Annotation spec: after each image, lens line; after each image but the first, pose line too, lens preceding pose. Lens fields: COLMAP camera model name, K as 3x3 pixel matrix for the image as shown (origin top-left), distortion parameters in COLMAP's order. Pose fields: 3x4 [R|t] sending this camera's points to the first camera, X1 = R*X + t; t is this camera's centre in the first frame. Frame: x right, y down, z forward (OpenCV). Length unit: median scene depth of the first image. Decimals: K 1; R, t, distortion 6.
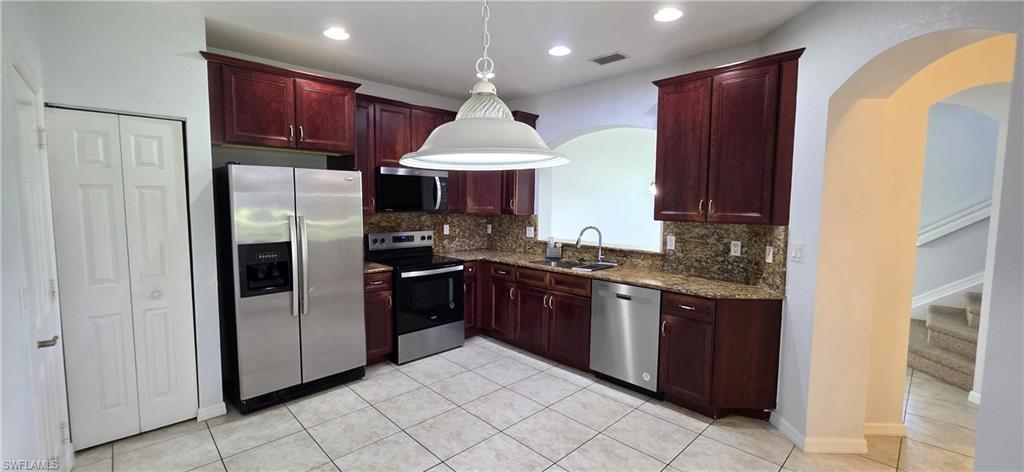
lens RADIAL K [[410.2, 0, 511.5], [0, 410.2, 233.0], [0, 0, 1]] dist [-0.002683, -0.000298]
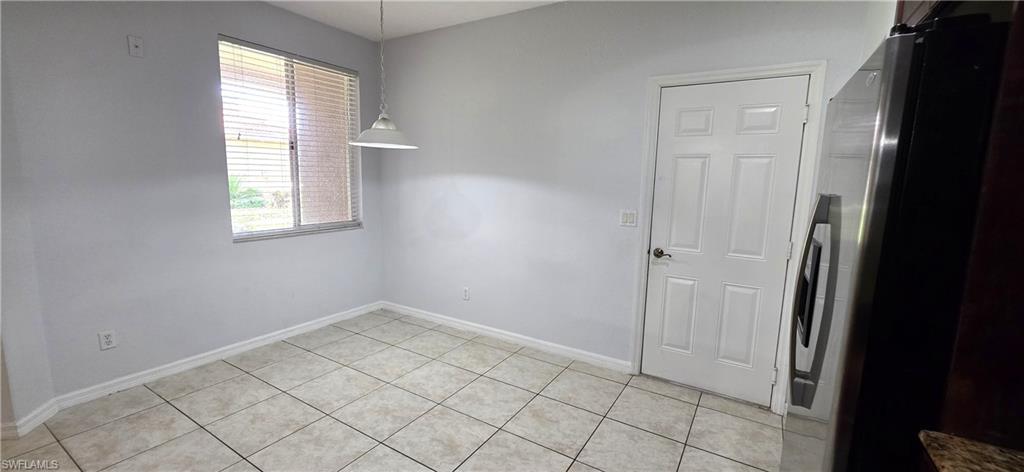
lens RADIAL K [[410.2, 0, 508.2], [0, 410.2, 230.0], [0, 0, 1]] dist [-0.002683, -0.000298]
pose [[-0.976610, 0.011296, -0.214720, -0.084255], [-0.032337, 0.979544, 0.198614, -0.067518], [0.212571, 0.200912, -0.956268, 1.164802]]
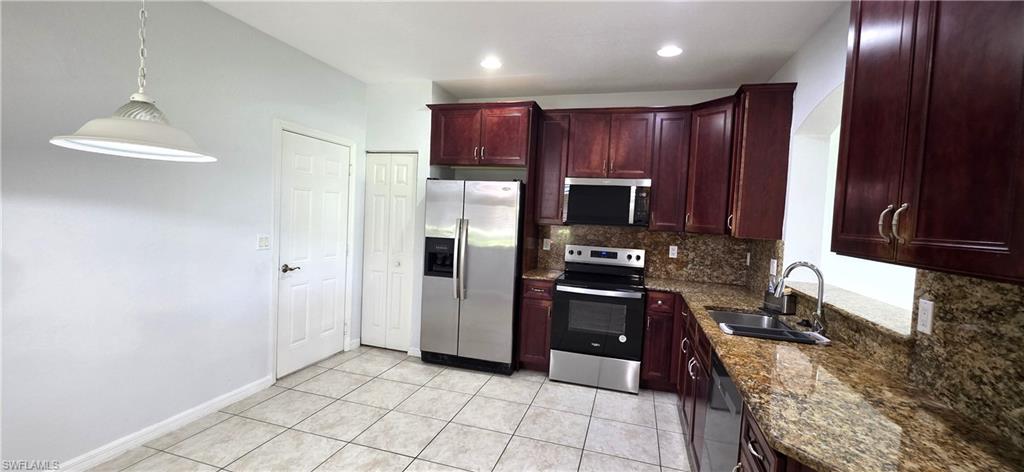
lens RADIAL K [[410.2, 0, 511.8], [0, 410.2, 232.4], [0, 0, 1]] dist [-0.002683, -0.000298]
pose [[0.488963, 0.053455, -0.870665, 0.536234], [-0.112294, 0.993673, -0.002057, -0.012285], [0.865046, 0.098776, 0.491872, 0.440156]]
